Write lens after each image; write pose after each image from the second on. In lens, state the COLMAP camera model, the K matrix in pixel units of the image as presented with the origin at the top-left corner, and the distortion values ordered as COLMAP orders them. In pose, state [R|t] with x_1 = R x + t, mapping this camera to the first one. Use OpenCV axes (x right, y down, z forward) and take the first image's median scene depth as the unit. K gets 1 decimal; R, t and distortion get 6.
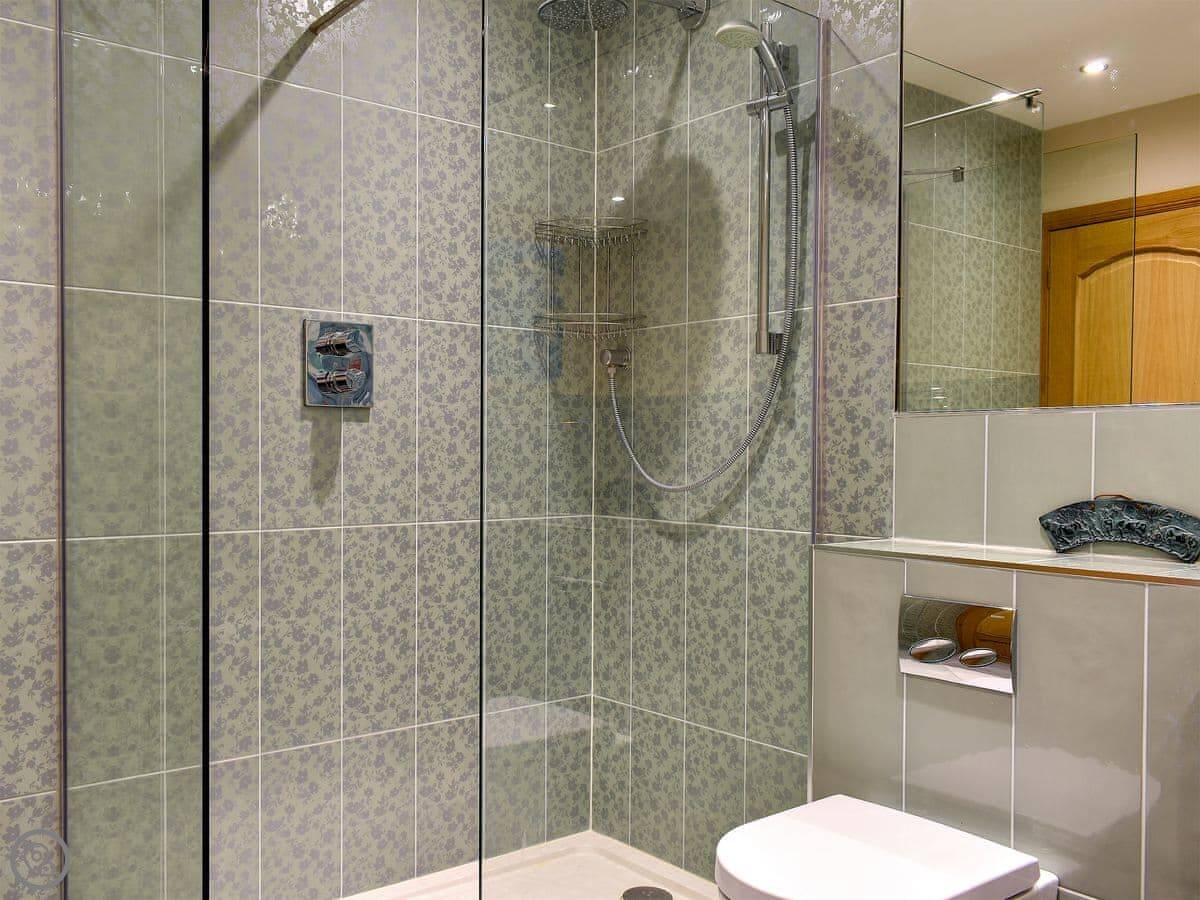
lens RADIAL K [[1060.6, 0, 599.7], [0, 1060.6, 452.8], [0, 0, 1]] dist [-0.009270, -0.003224]
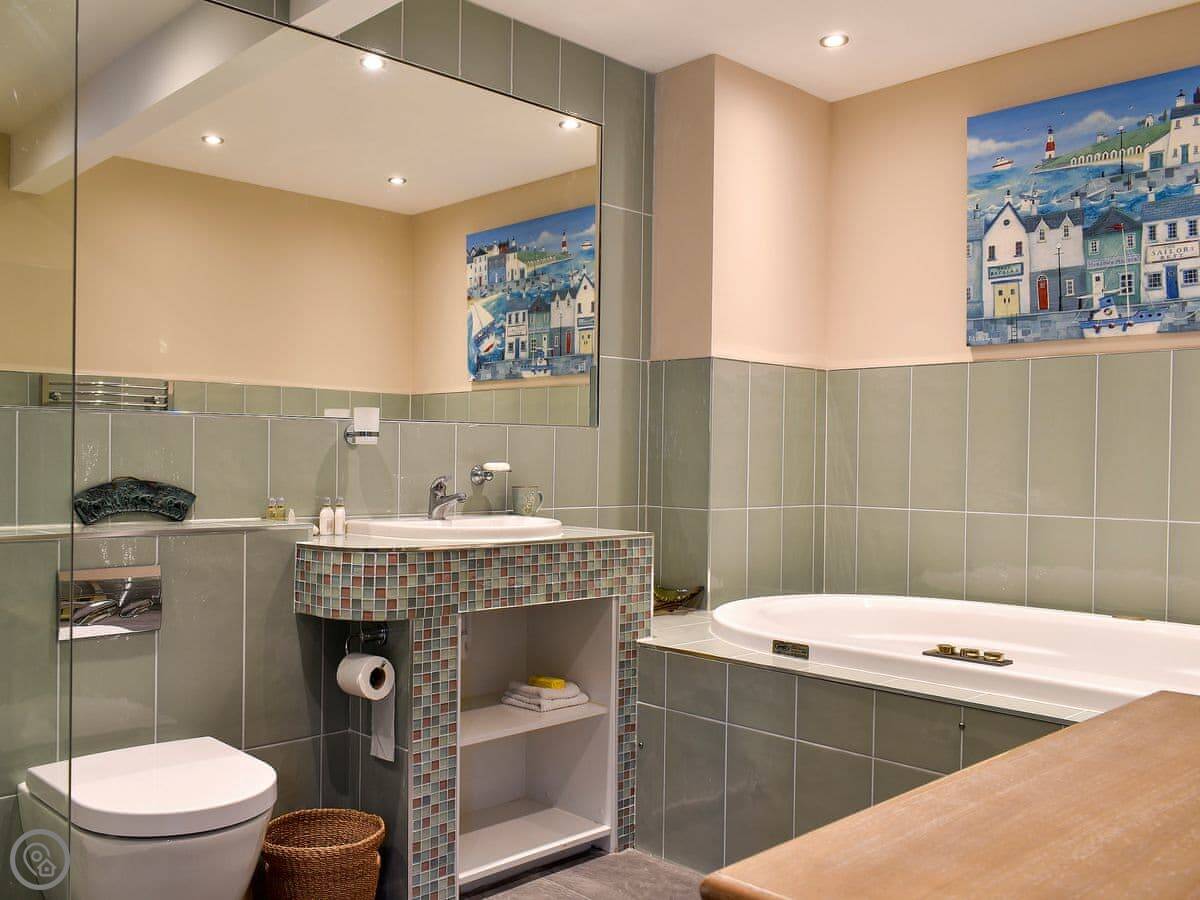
lens RADIAL K [[1060.6, 0, 600.0], [0, 1060.6, 450.8], [0, 0, 1]] dist [-0.009270, -0.003224]
pose [[-0.099591, -0.011141, 0.994966, -0.906762], [-0.016754, 0.999814, 0.009518, -0.015663], [-0.994887, -0.015722, -0.099759, 0.551551]]
